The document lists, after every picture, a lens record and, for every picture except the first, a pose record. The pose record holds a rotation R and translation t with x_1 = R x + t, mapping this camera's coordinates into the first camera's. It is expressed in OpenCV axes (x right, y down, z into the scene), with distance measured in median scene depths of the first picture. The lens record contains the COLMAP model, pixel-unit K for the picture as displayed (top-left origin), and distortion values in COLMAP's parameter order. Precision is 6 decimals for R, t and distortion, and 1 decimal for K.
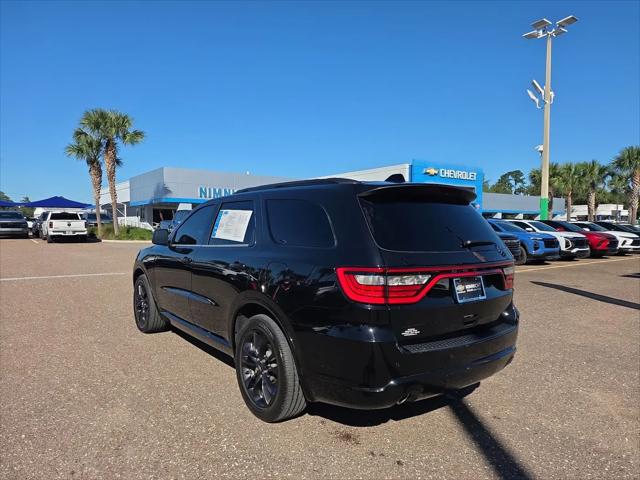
lens RADIAL K [[416.7, 0, 307.6], [0, 416.7, 241.6], [0, 0, 1]] dist [0.053549, -0.047376]
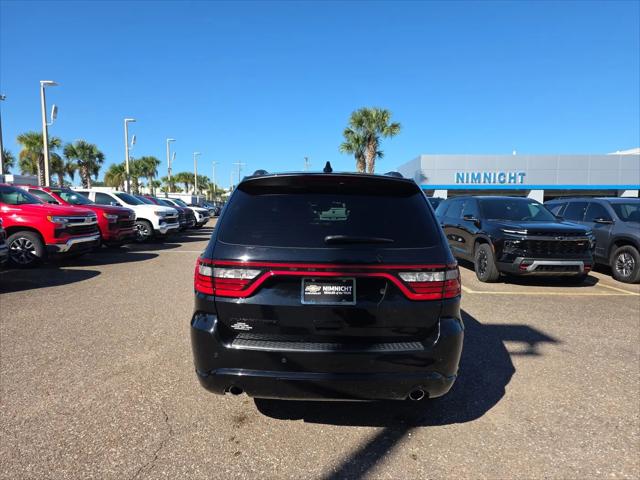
lens RADIAL K [[416.6, 0, 314.7], [0, 416.6, 239.8], [0, 0, 1]] dist [0.057878, -0.044739]
pose [[0.804246, 0.043426, -0.592708, 0.097974], [-0.026993, 0.998967, 0.036564, -0.002932], [0.593683, -0.013407, 0.804587, 0.031549]]
